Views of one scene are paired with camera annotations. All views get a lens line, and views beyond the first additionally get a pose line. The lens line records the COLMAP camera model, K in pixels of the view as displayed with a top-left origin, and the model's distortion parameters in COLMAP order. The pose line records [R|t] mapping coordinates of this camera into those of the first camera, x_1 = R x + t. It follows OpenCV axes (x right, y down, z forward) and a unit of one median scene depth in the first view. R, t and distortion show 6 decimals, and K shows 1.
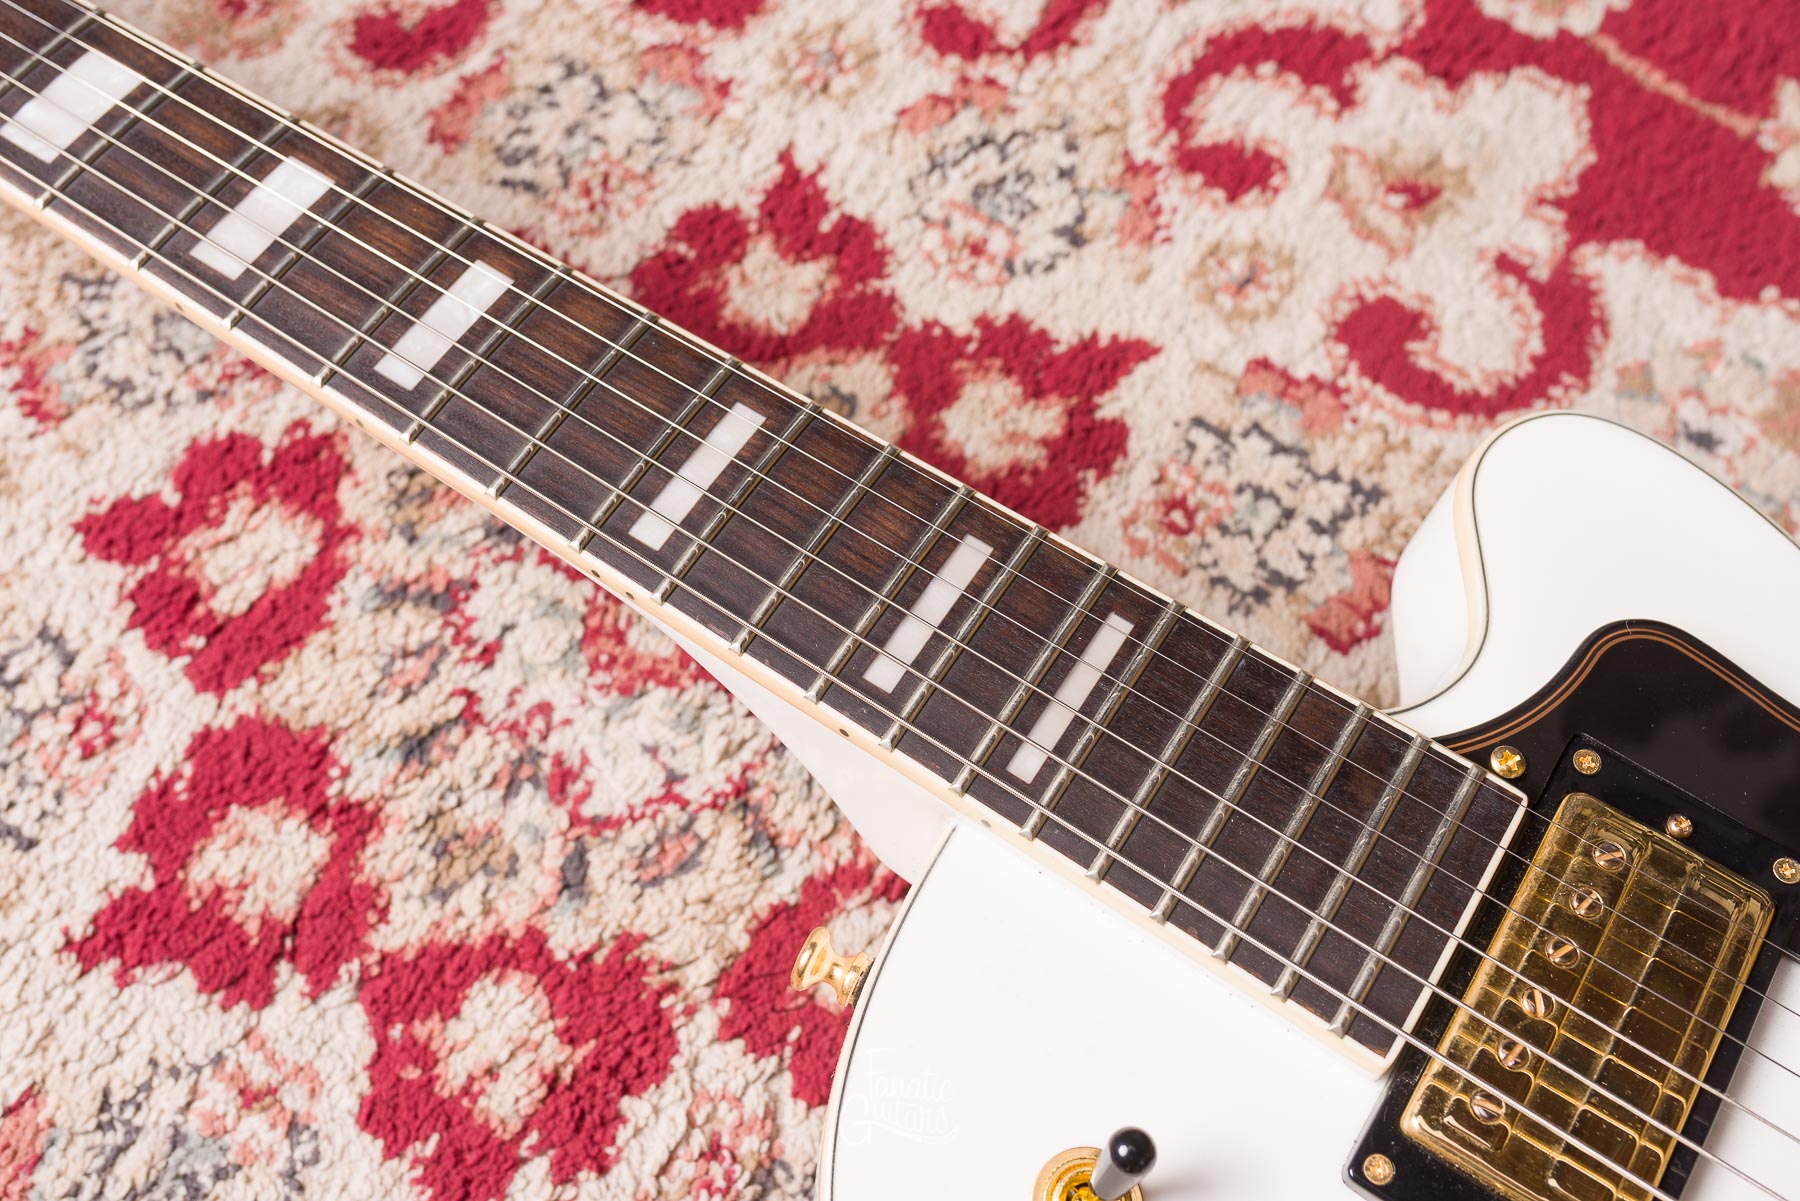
lens RADIAL K [[1813.2, 0, 898.6], [0, 1813.2, 593.6], [0, 0, 1]] dist [0.001348, 0.000000]
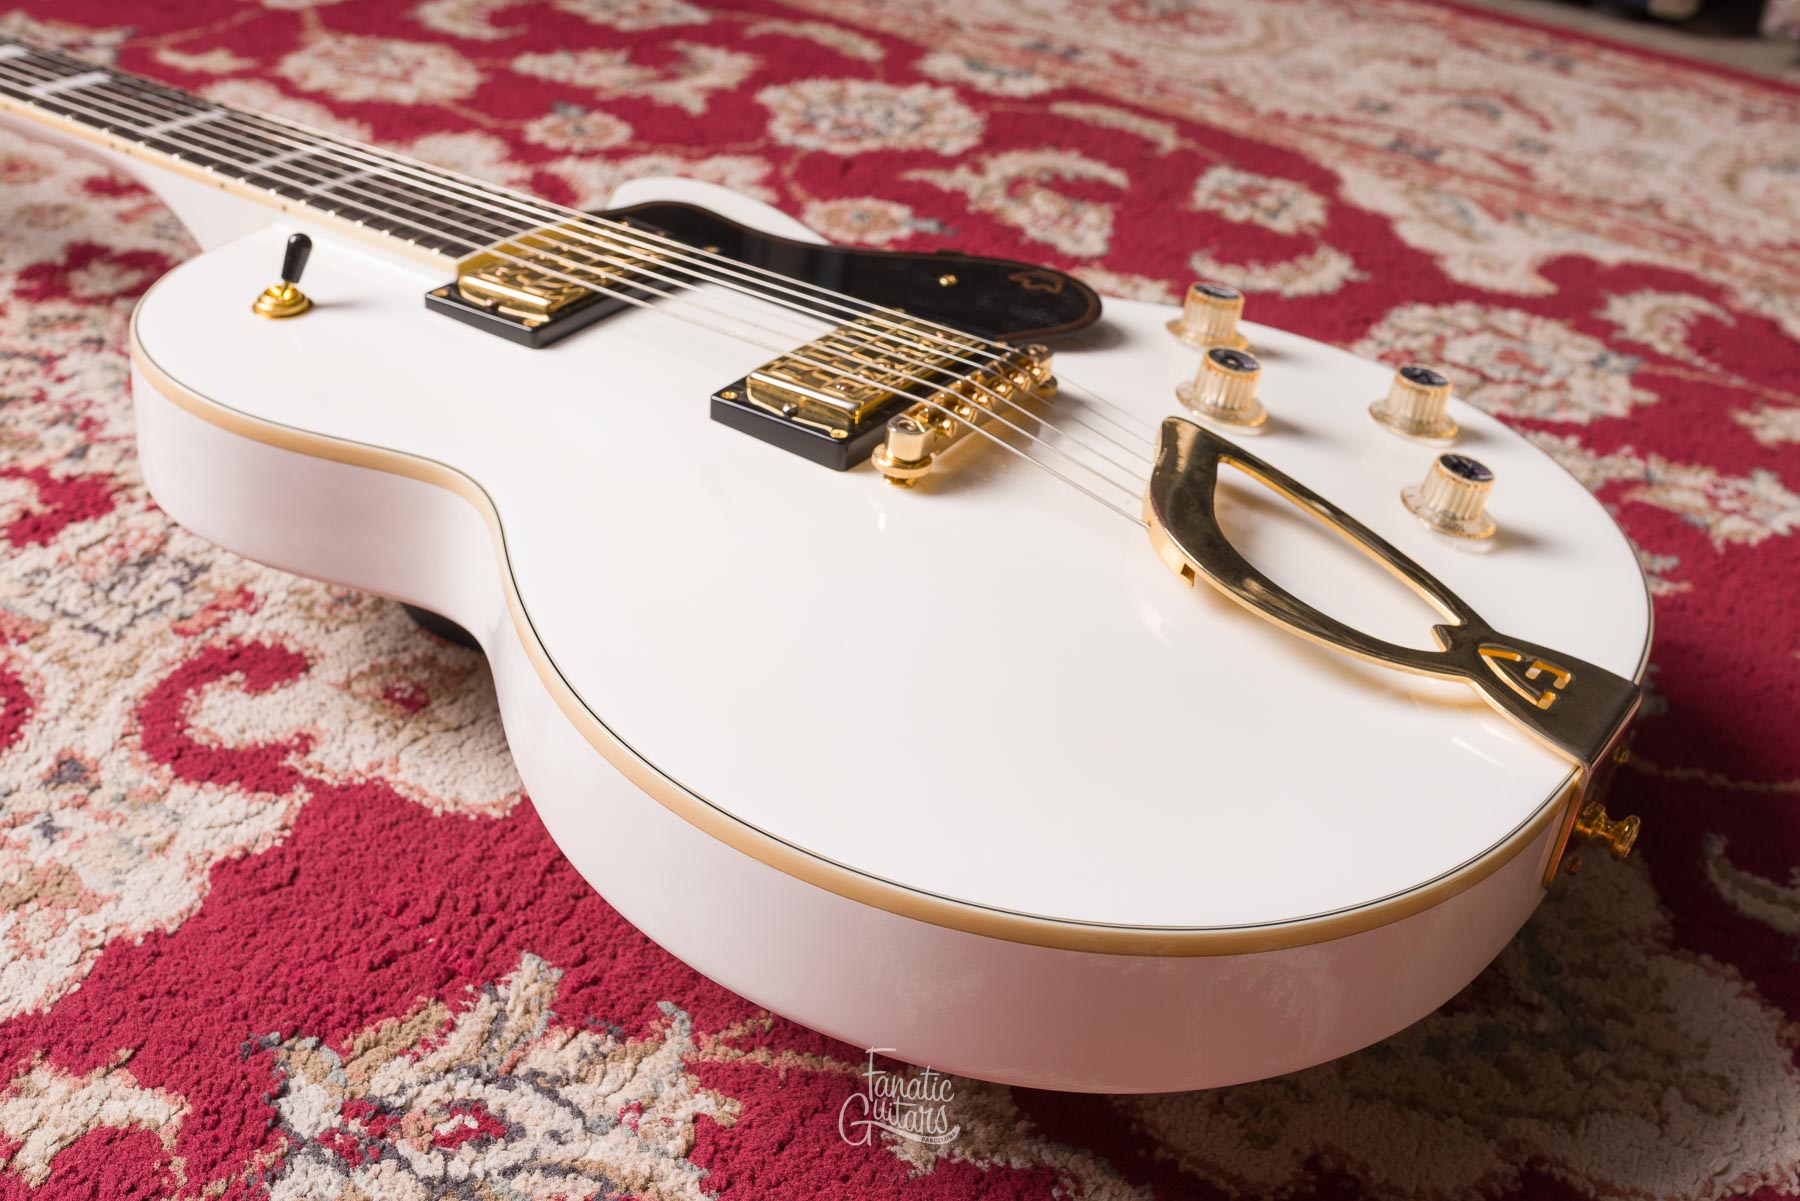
lens RADIAL K [[2028.0, 0, 909.4], [0, 2028.0, 650.3], [0, 0, 1]] dist [-0.000204, 0.000000]
pose [[0.998331, 0.050907, 0.027264, 0.466019], [-0.029596, 0.856427, -0.515418, 1.112944], [-0.049588, 0.513751, 0.856505, -0.408374]]
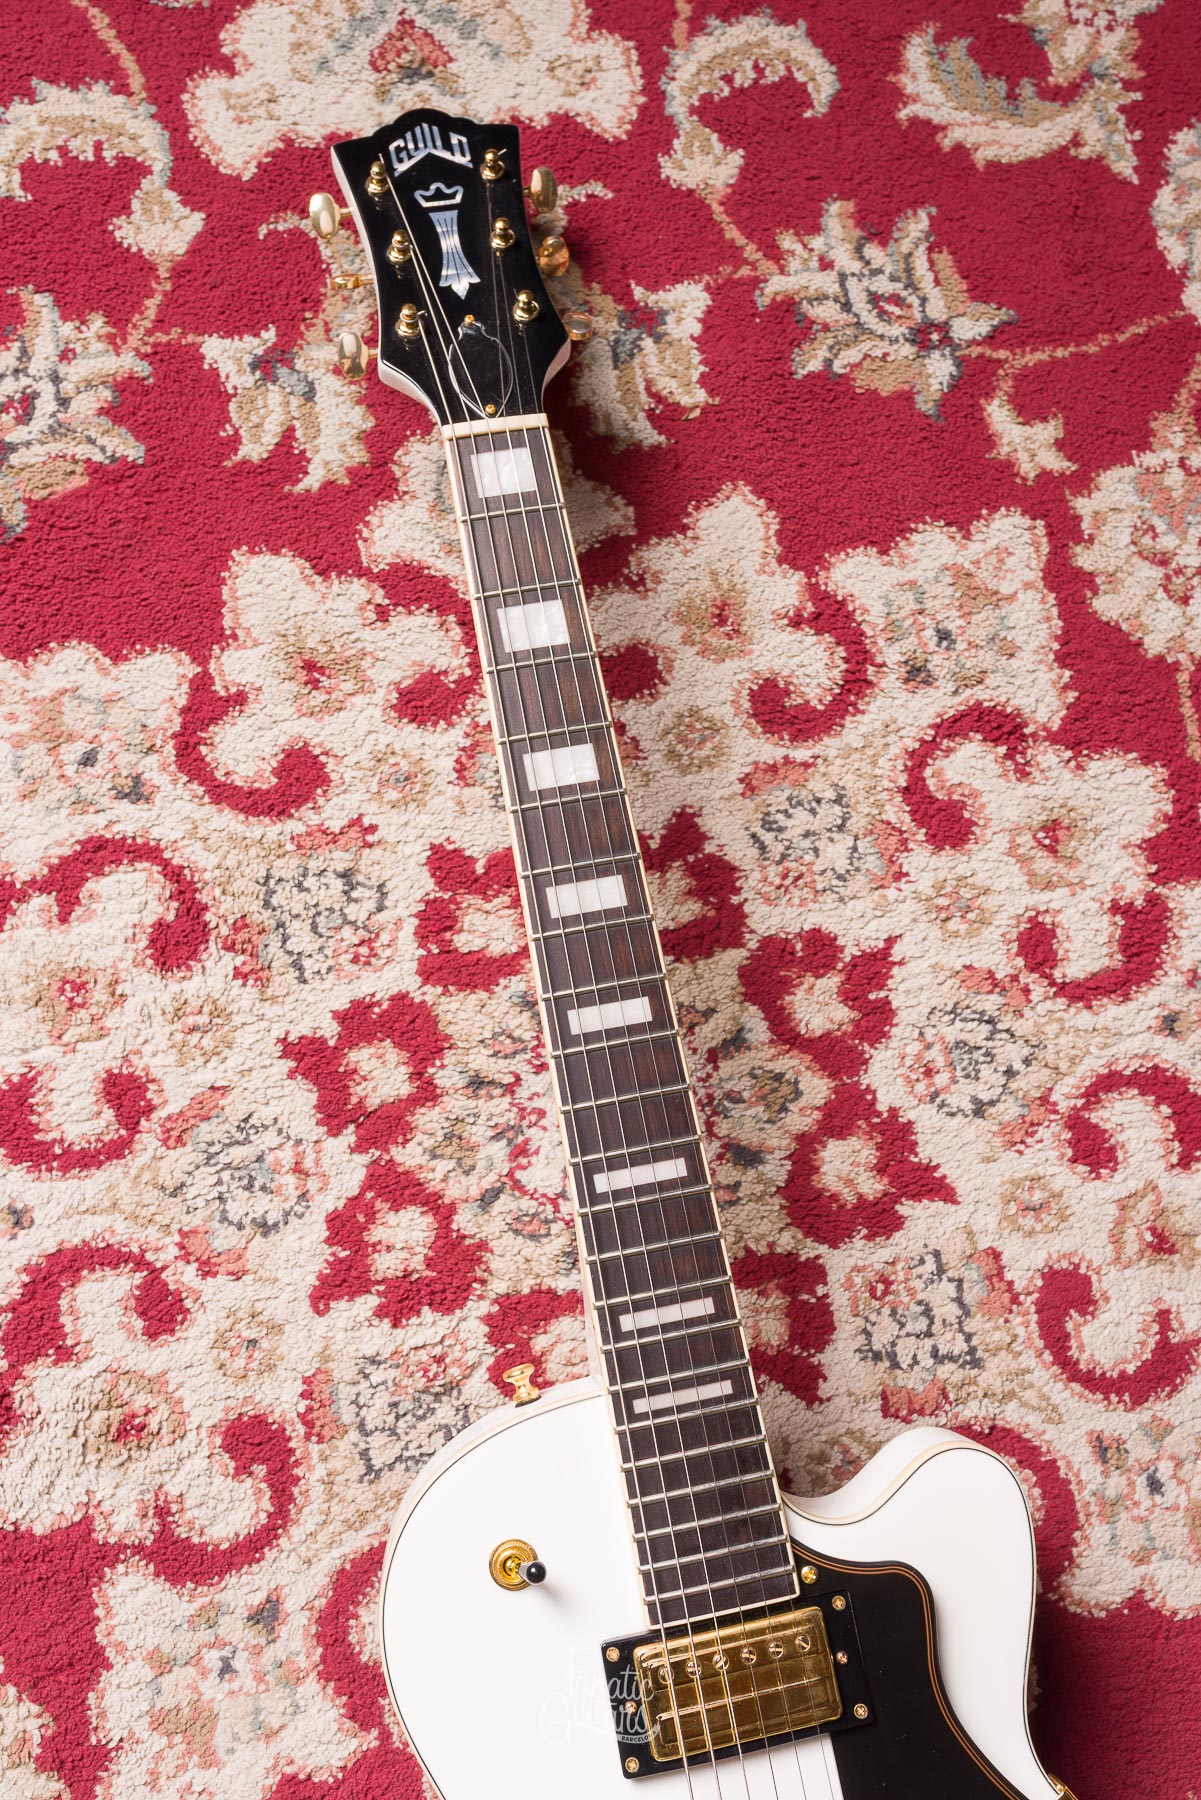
lens RADIAL K [[1813.2, 0, 602.9], [0, 1813.2, 875.1], [0, 0, 1]] dist [0.001348, 0.000000]
pose [[0.695885, 0.707816, -0.121415, -0.100229], [-0.667378, 0.699816, 0.254687, -0.605527], [0.265239, -0.096203, 0.959371, -0.703013]]
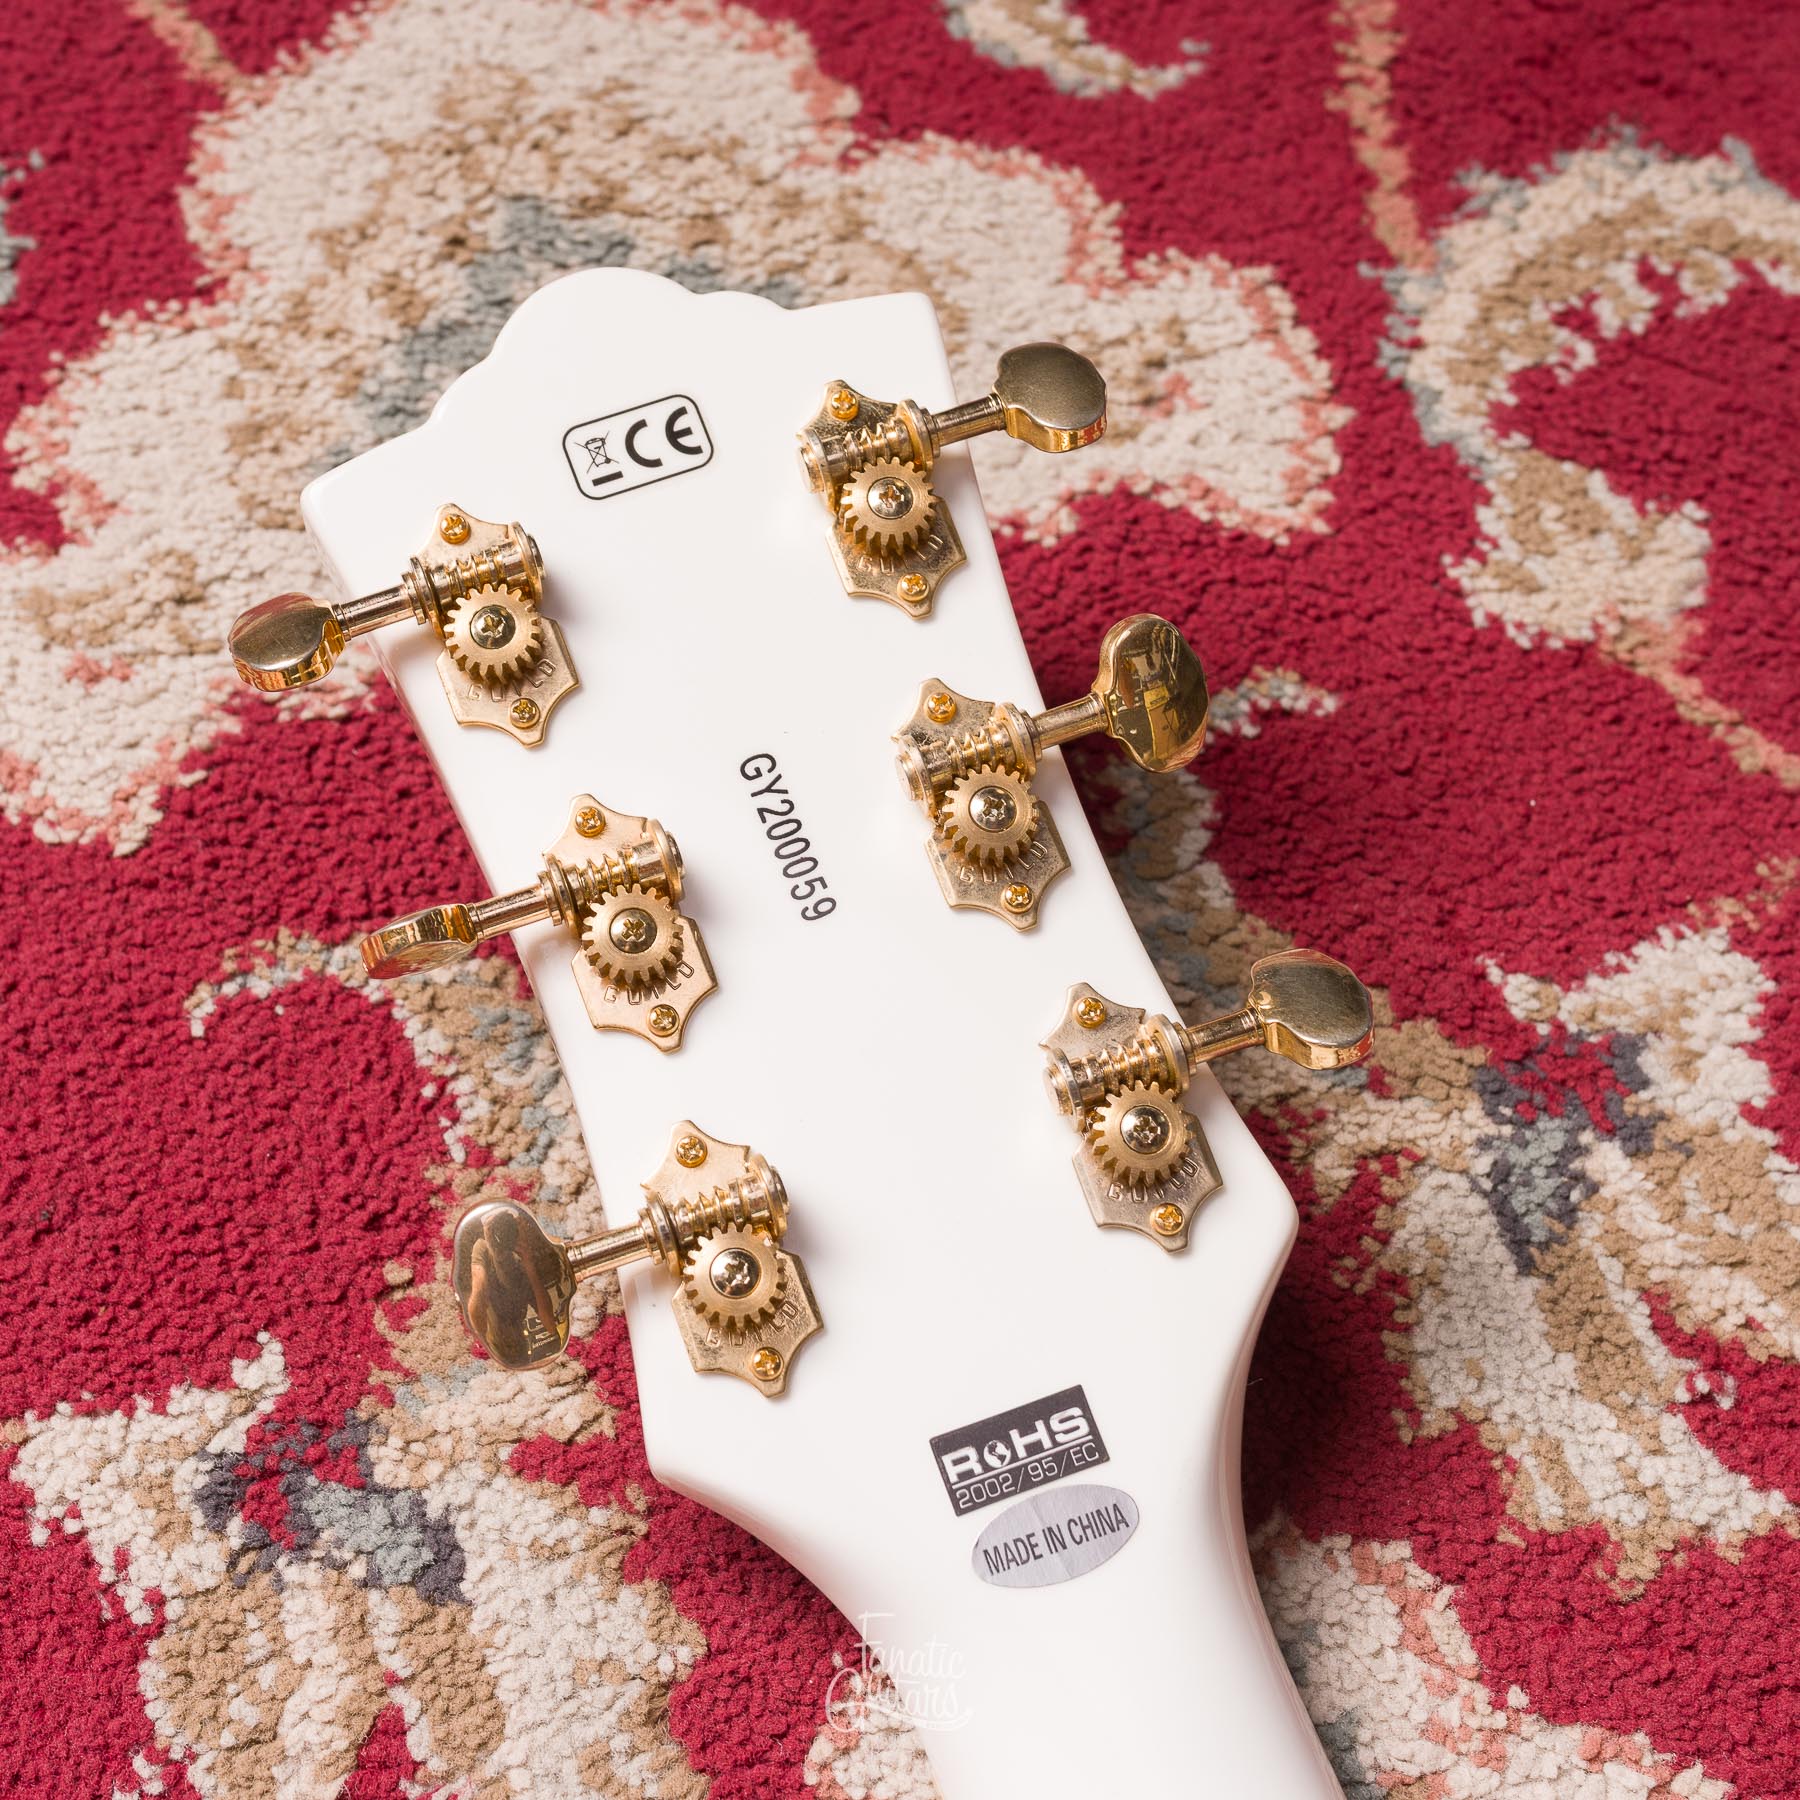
lens RADIAL K [[2931.1, 0, 771.3], [0, 2931.1, 804.9], [0, 0, 1]] dist [-0.000067, 0.000000]
pose [[0.799098, 0.499000, -0.335323, -0.674545], [-0.536657, 0.843467, -0.023716, -0.474080], [0.270999, 0.198905, 0.941805, 0.330930]]
